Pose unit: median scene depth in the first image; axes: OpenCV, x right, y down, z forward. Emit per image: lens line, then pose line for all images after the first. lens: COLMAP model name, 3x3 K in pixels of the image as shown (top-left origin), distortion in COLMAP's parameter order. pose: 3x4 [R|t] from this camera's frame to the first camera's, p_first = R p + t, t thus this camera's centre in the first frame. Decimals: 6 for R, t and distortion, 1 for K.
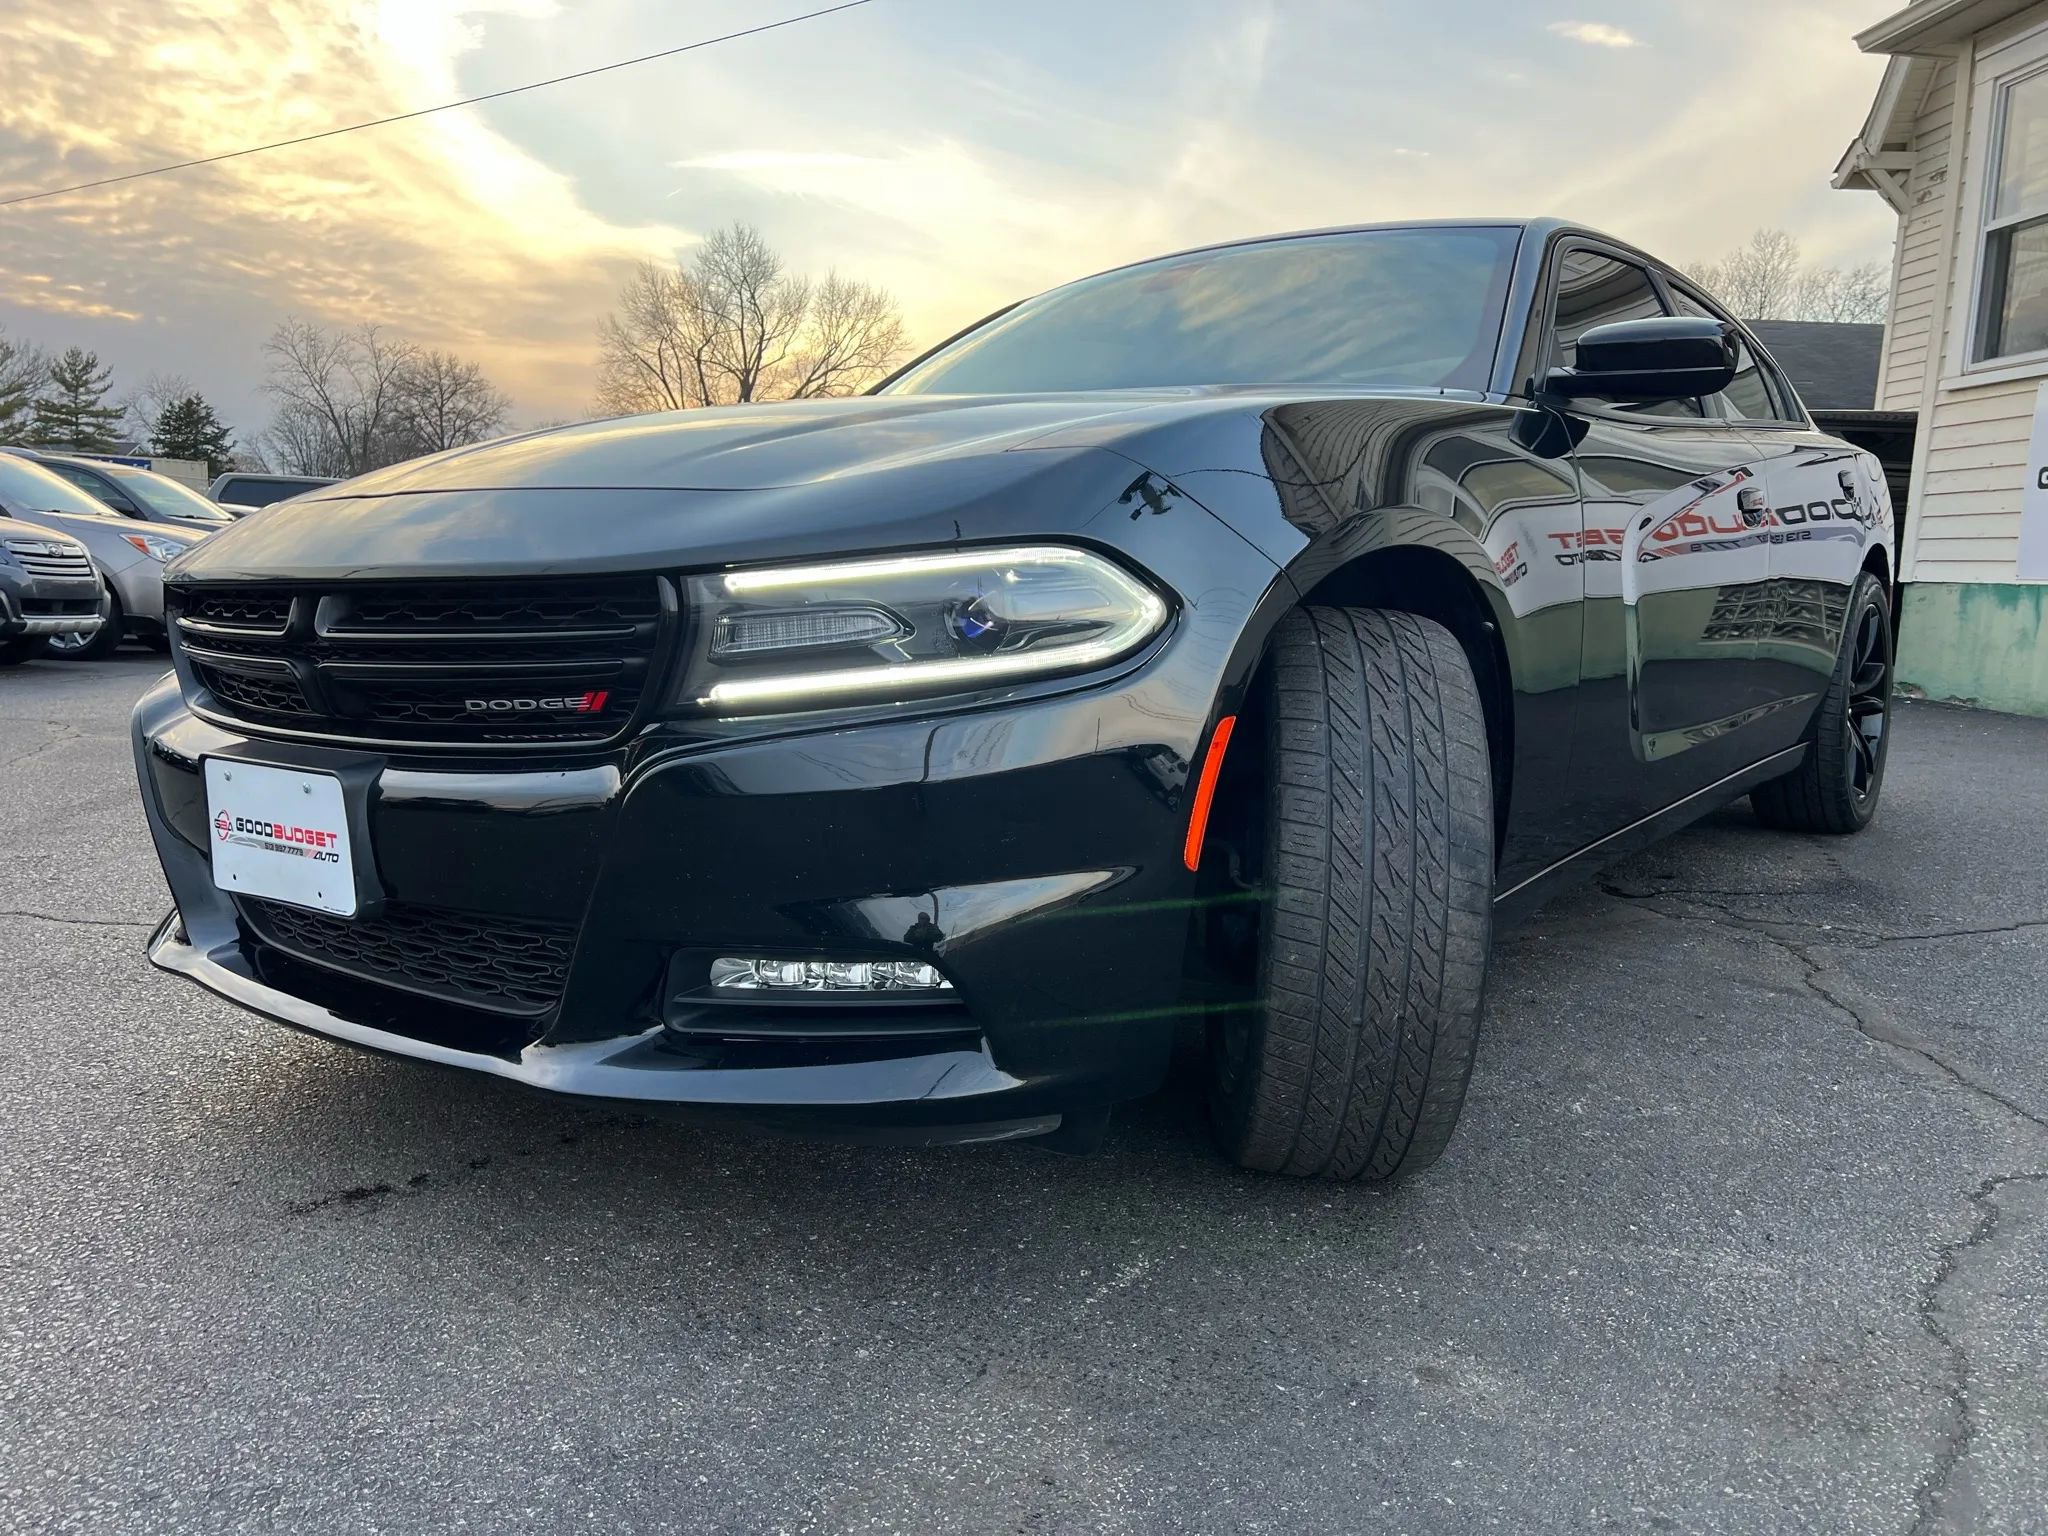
lens RADIAL K [[1561.8, 0, 1024.1], [0, 1561.8, 786.4], [0, 0, 1]] dist [0.043730, -0.051472]
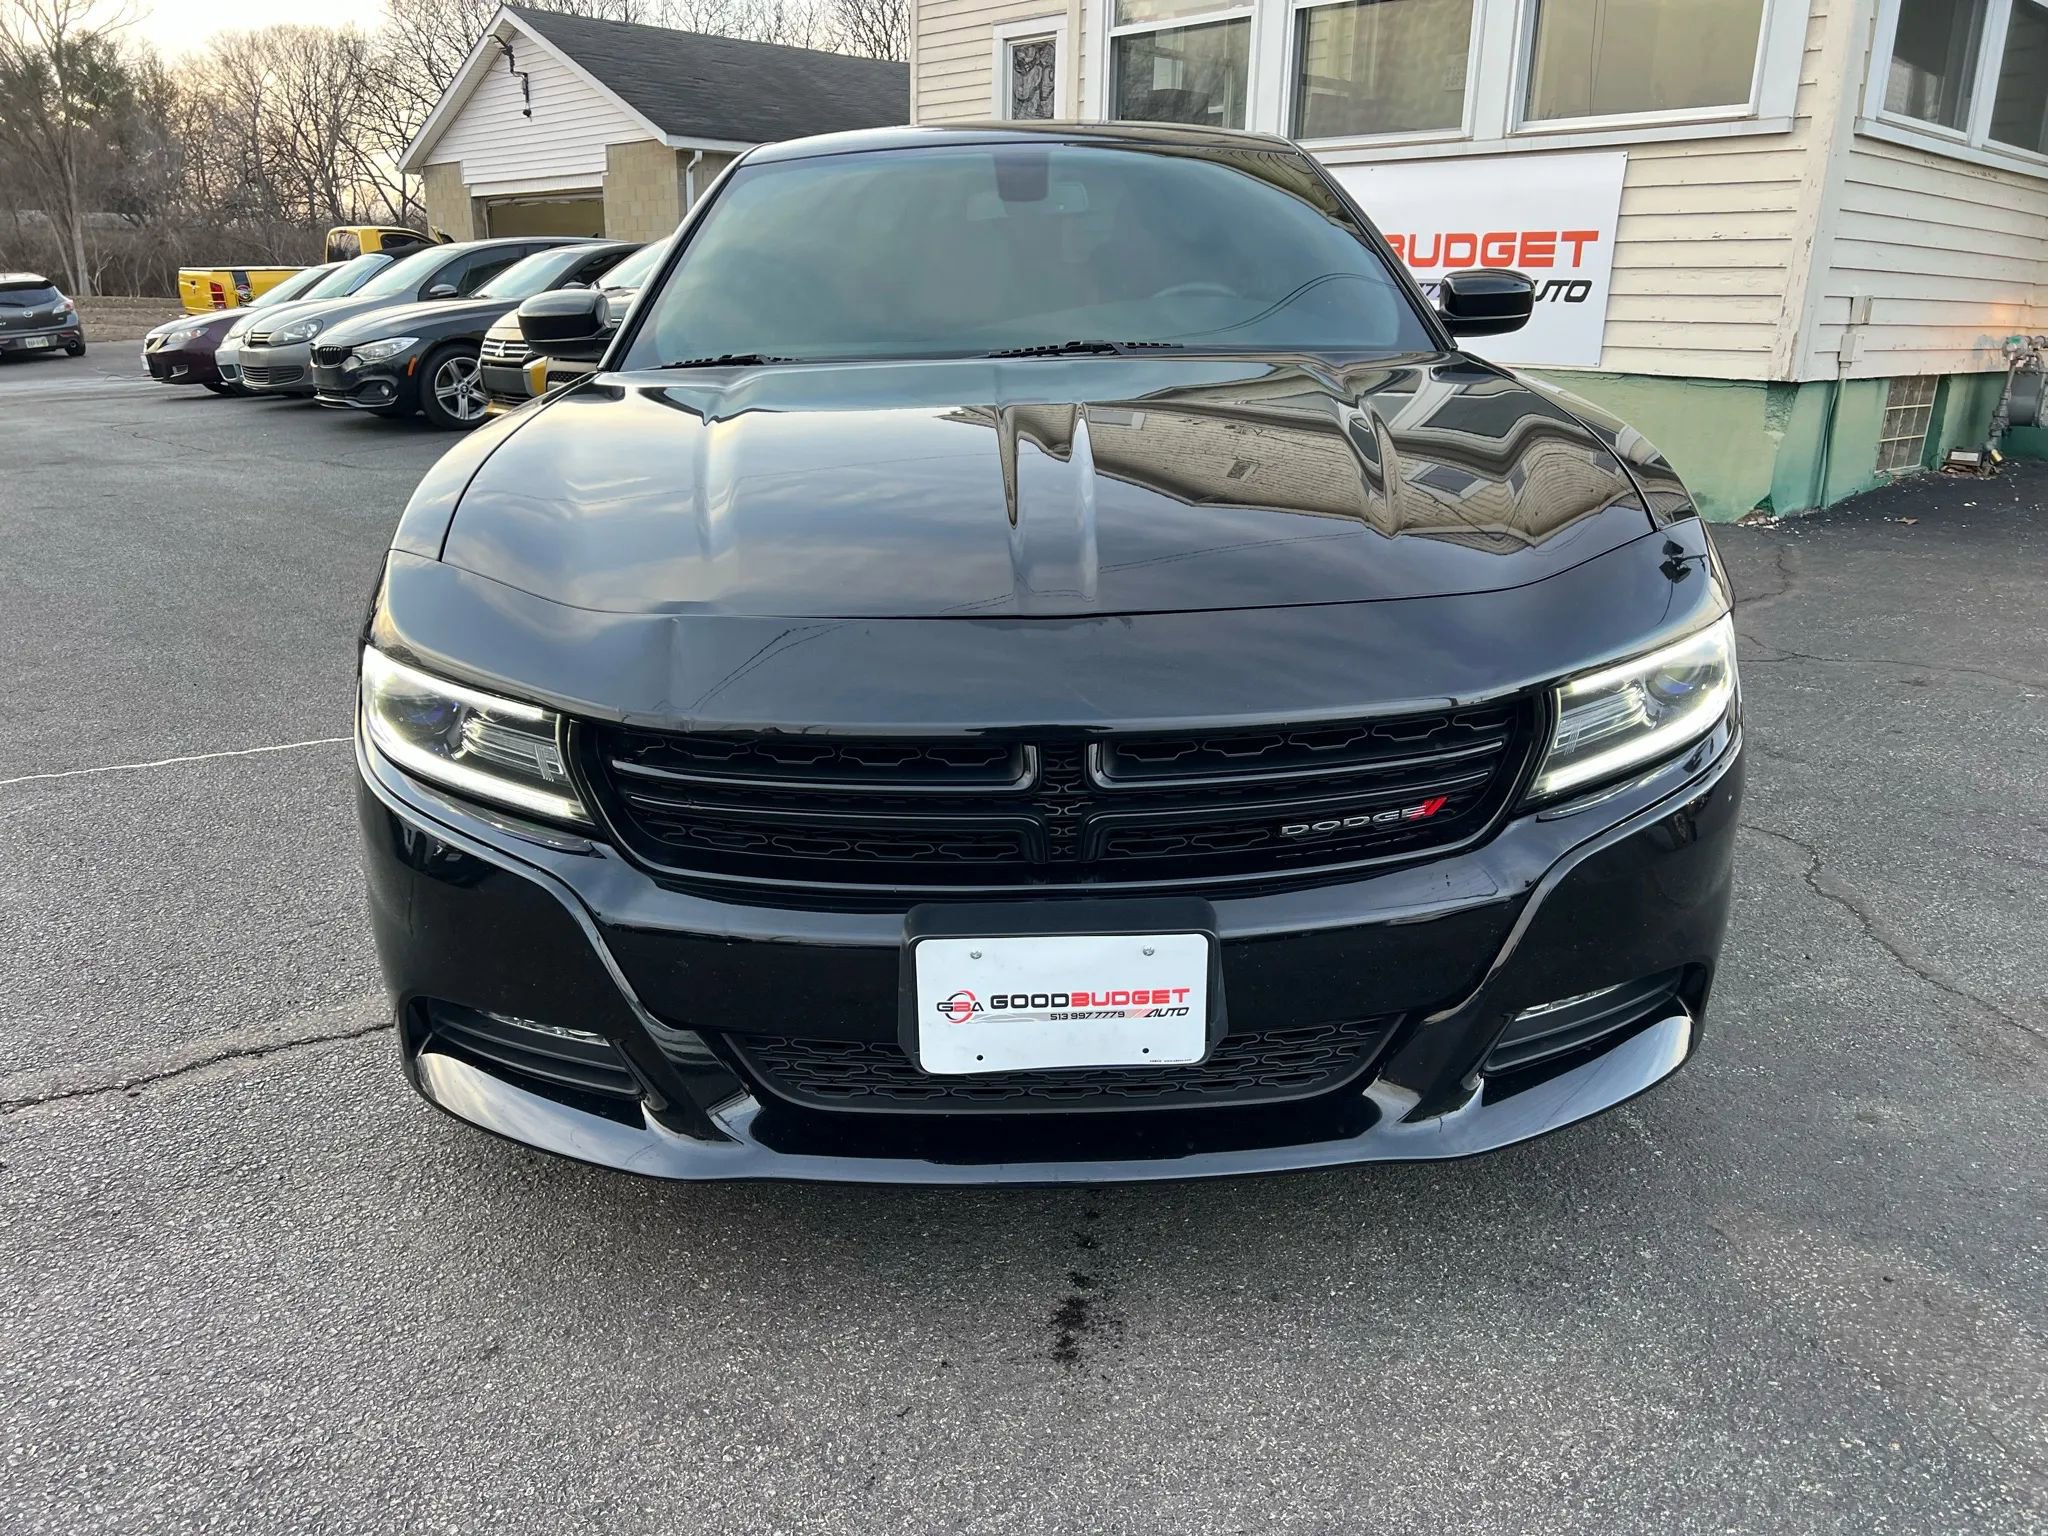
lens RADIAL K [[1561.8, 0, 1024.1], [0, 1561.8, 786.4], [0, 0, 1]] dist [0.043730, -0.051472]
pose [[0.773265, -0.217539, 0.595599, -0.838790], [0.100502, 0.969482, 0.223616, -0.249379], [-0.626068, -0.113055, 0.771530, 0.262672]]
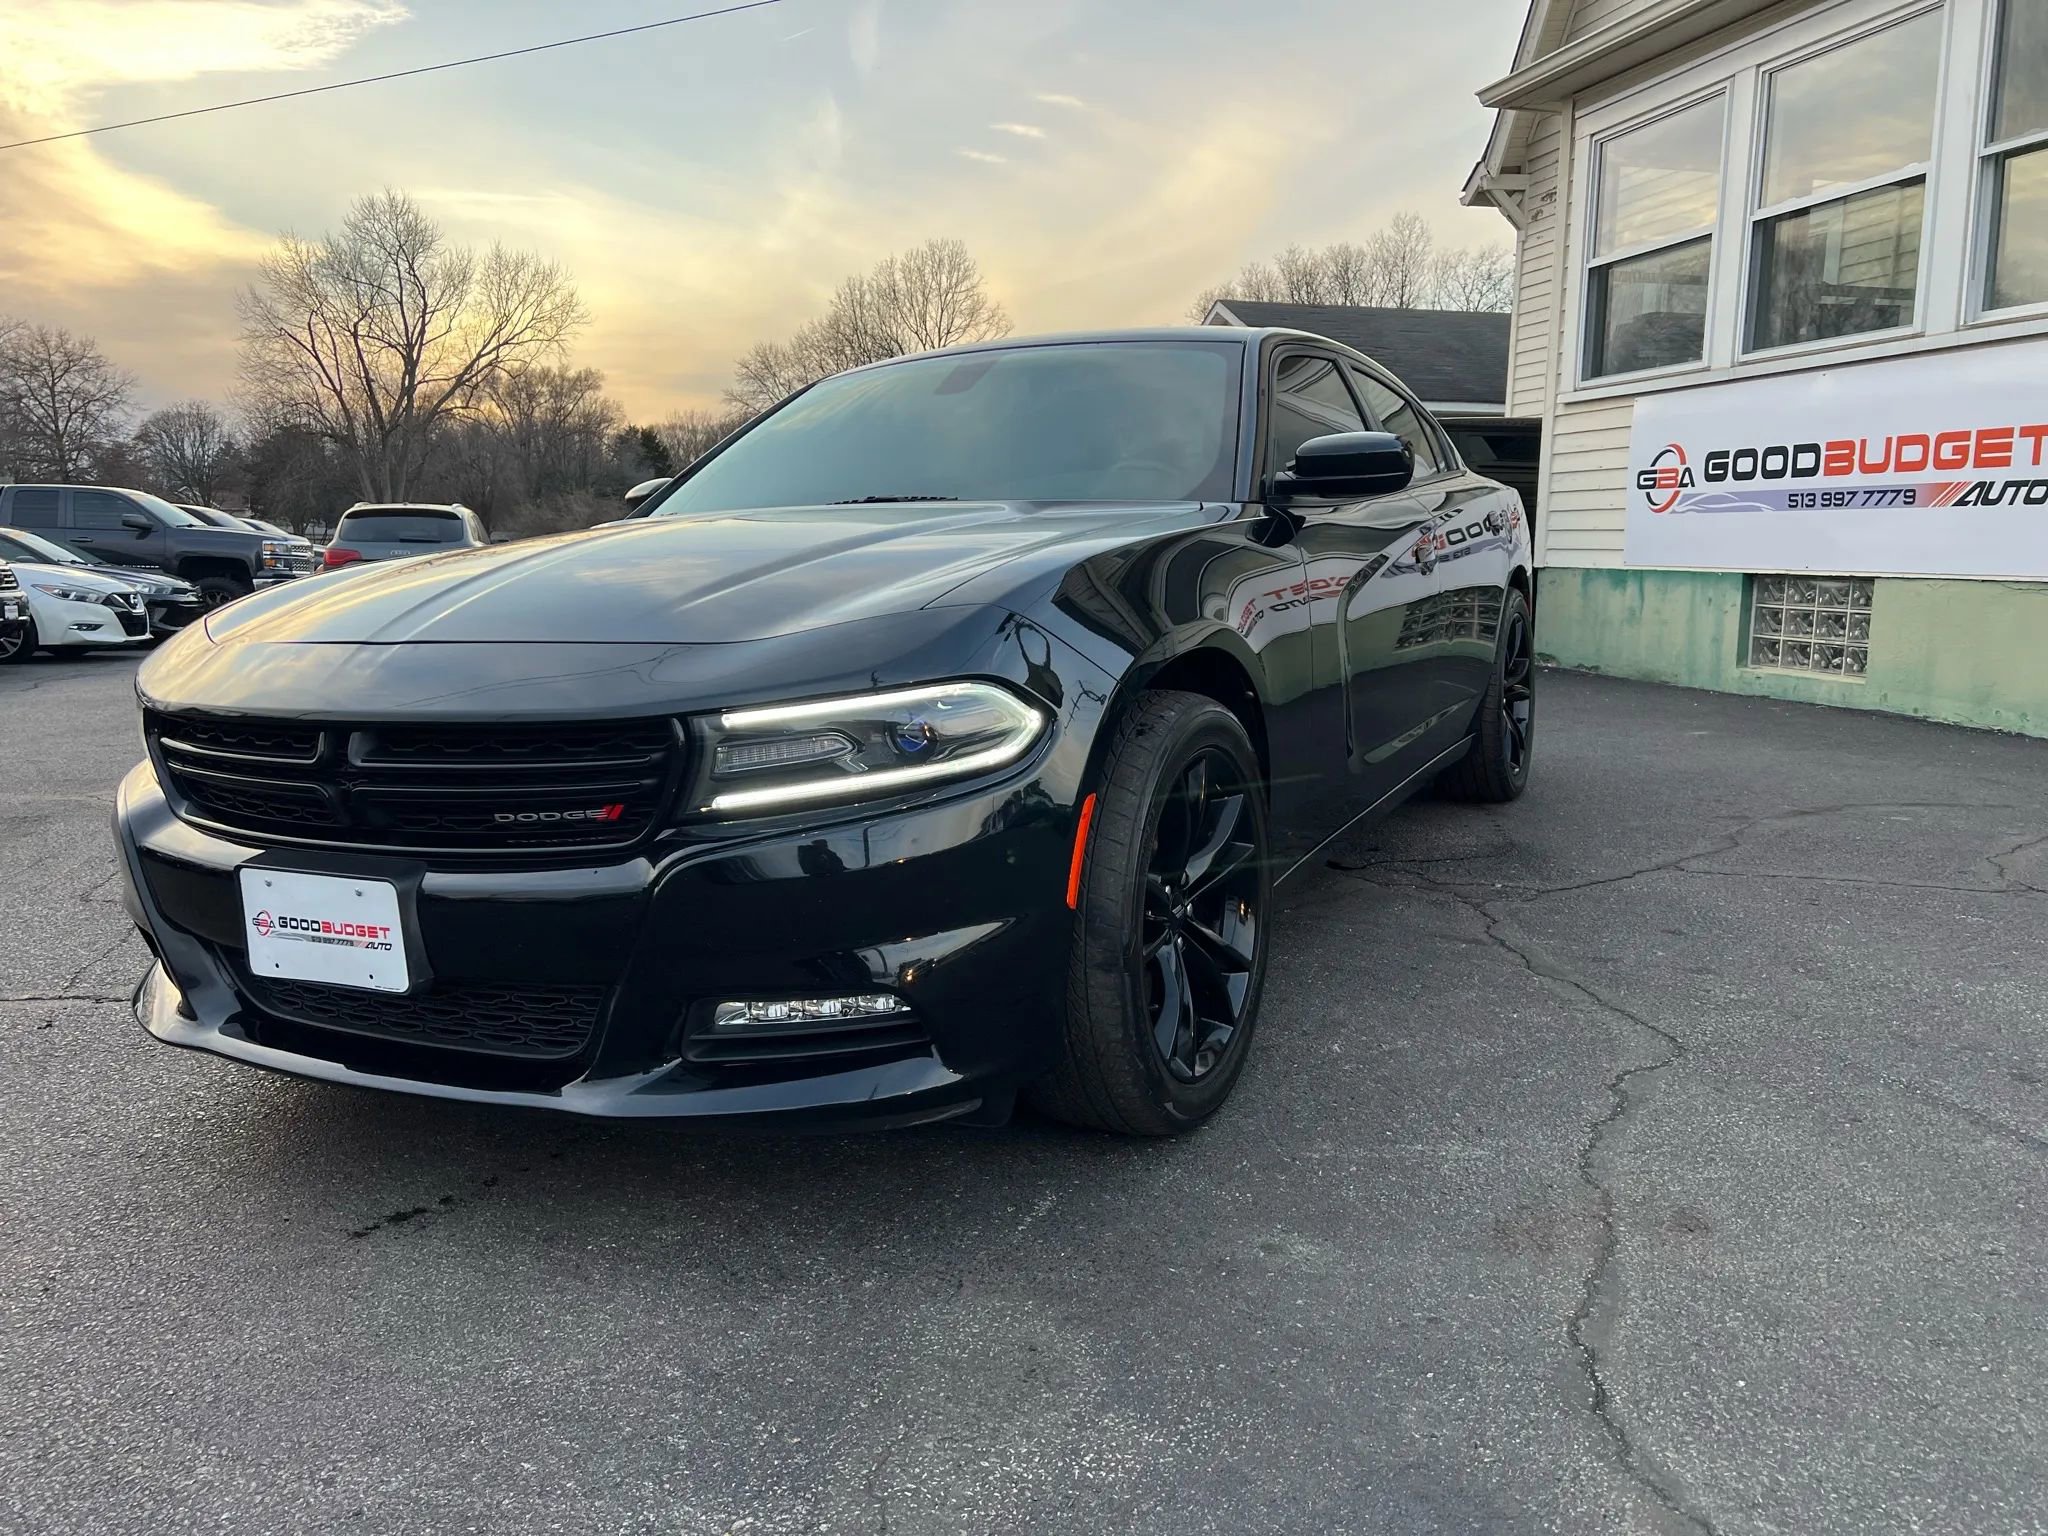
lens RADIAL K [[1561.8, 0, 1024.1], [0, 1561.8, 786.4], [0, 0, 1]] dist [0.043730, -0.051472]
pose [[0.980461, -0.063417, 0.186209, -0.135288], [0.059251, 0.997854, 0.027861, -0.066965], [-0.187576, -0.016284, 0.982115, -0.238988]]
